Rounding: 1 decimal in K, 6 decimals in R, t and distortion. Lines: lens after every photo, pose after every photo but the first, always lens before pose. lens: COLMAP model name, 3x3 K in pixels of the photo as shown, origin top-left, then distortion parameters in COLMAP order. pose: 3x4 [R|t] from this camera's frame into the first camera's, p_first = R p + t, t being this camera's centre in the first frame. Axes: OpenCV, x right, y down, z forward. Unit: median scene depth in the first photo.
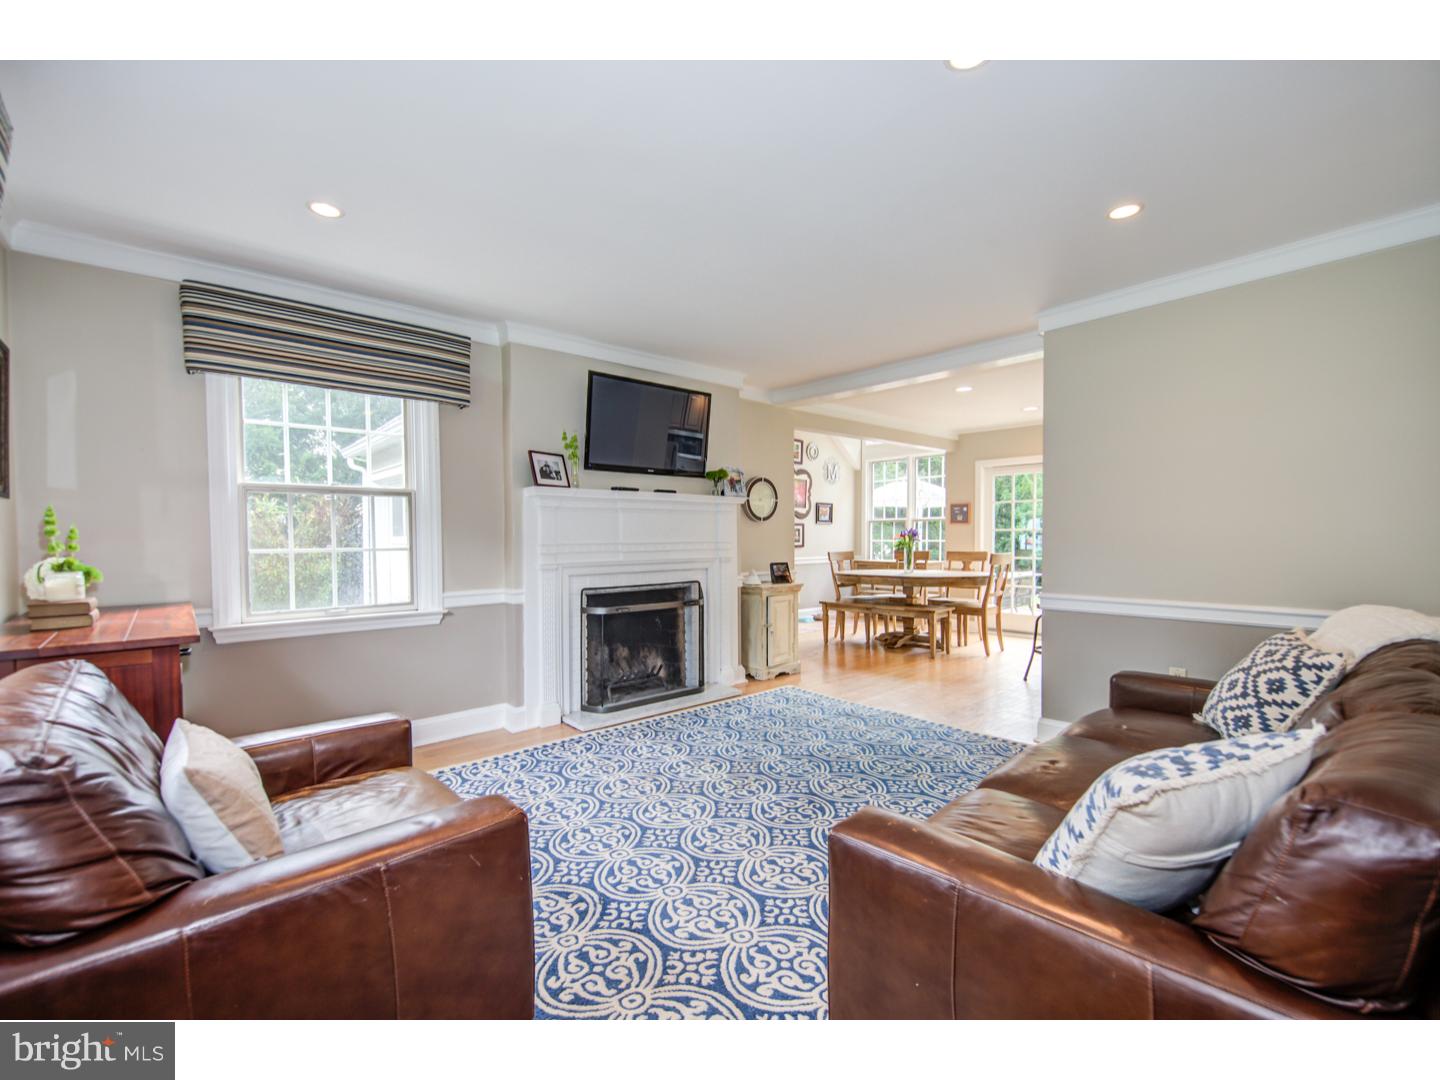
lens RADIAL K [[642.8, 0, 719.9], [0, 642.8, 544.1], [0, 0, 1]] dist [0.000144, -0.000005]
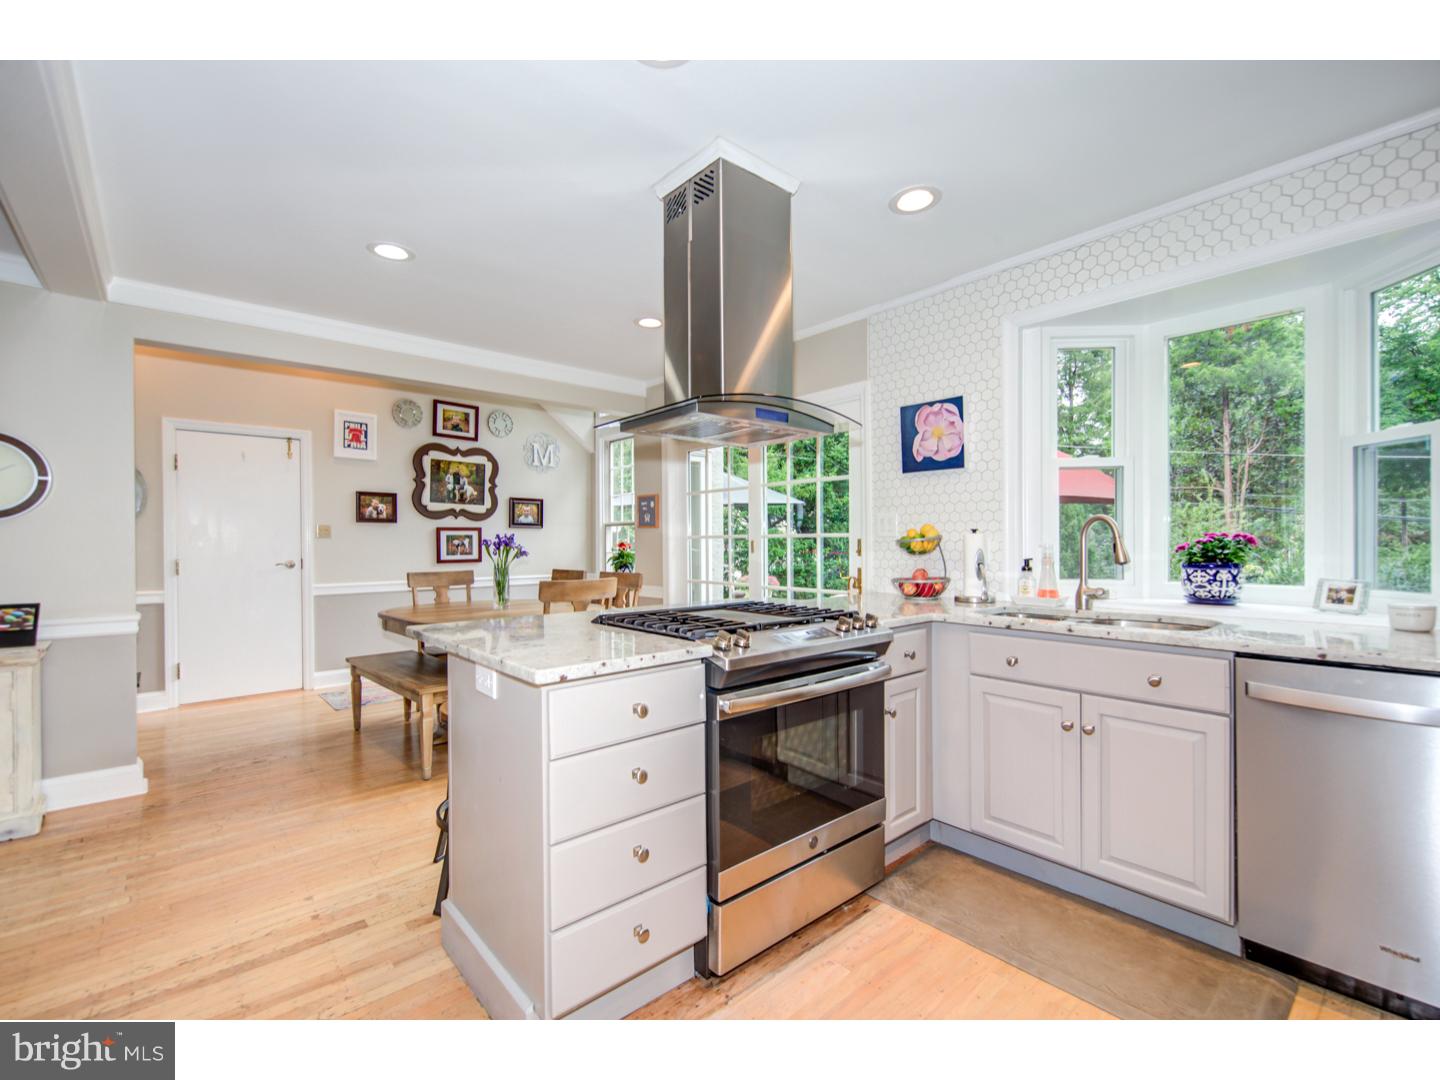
lens RADIAL K [[642.8, 0, 720.8], [0, 642.8, 540.5], [0, 0, 1]] dist [0.000144, -0.000005]
pose [[0.999614, 0.003753, -0.027511, 0.406733], [-0.004226, 0.999844, -0.017144, -0.007502], [0.027442, 0.017253, 0.999474, 0.324988]]
